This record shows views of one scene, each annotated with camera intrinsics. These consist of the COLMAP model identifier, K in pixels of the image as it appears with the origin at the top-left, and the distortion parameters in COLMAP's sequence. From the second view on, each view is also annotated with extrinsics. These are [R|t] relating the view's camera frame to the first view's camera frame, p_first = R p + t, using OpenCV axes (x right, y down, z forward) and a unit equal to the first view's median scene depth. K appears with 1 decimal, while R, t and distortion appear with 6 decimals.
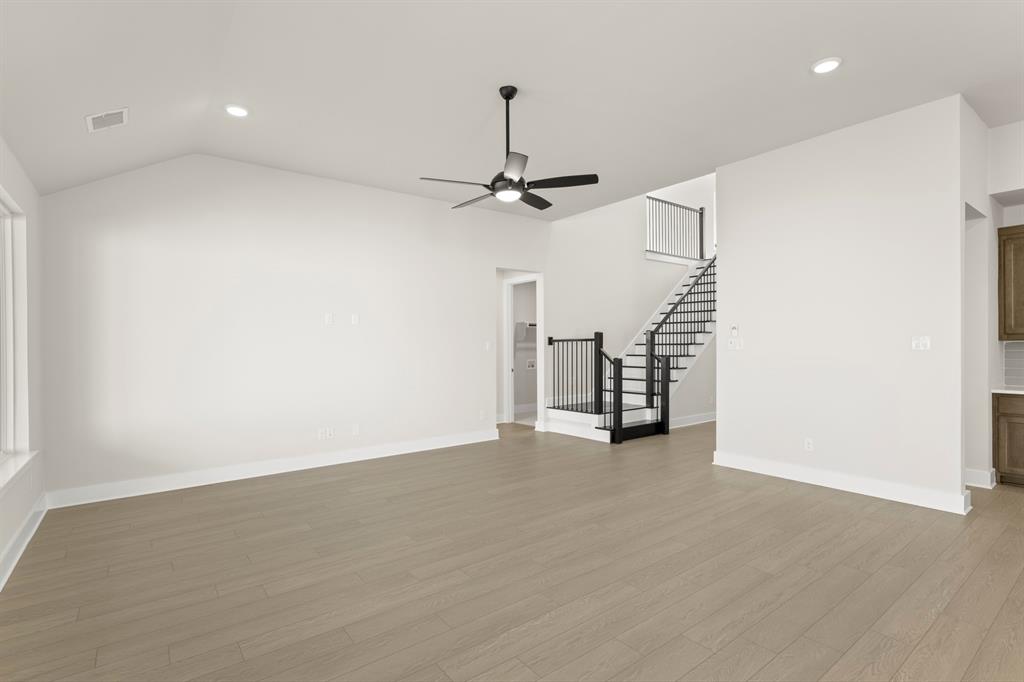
lens RADIAL K [[502.5, 0, 511.0], [0, 502.5, 351.3], [0, 0, 1]] dist [0.038291, 0.000121]
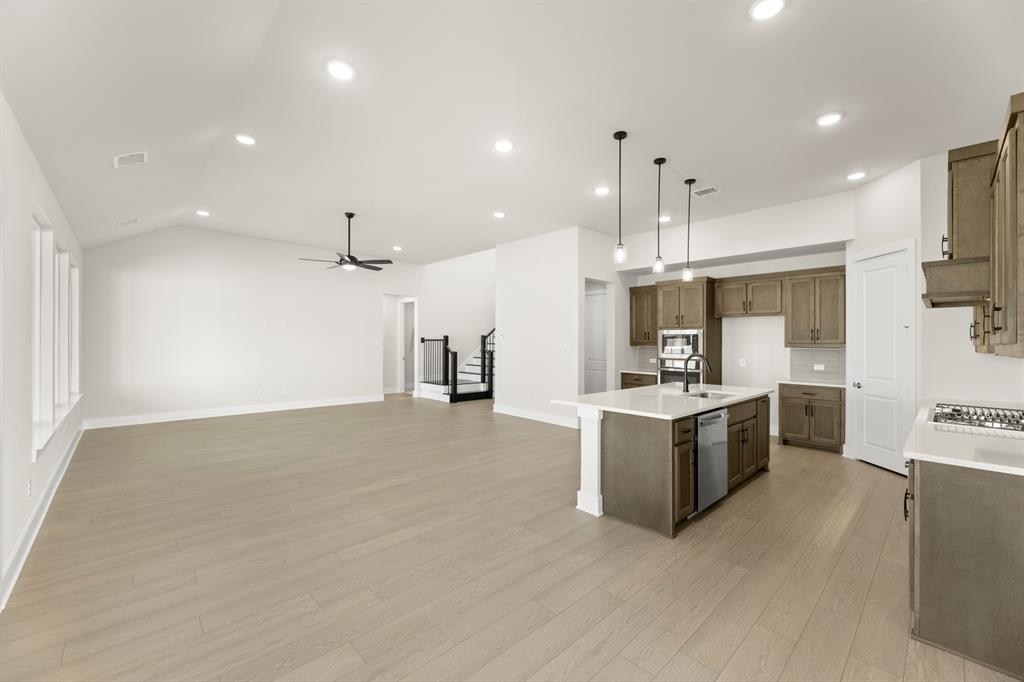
lens RADIAL K [[415.8, 0, 517.5], [0, 415.8, 337.0], [0, 0, 1]] dist [0.009396, 0.000116]
pose [[0.995157, 0.024414, 0.095223, 0.263042], [-0.021804, 0.999360, -0.028354, 0.000248], [-0.095855, 0.026140, 0.995052, -0.353220]]
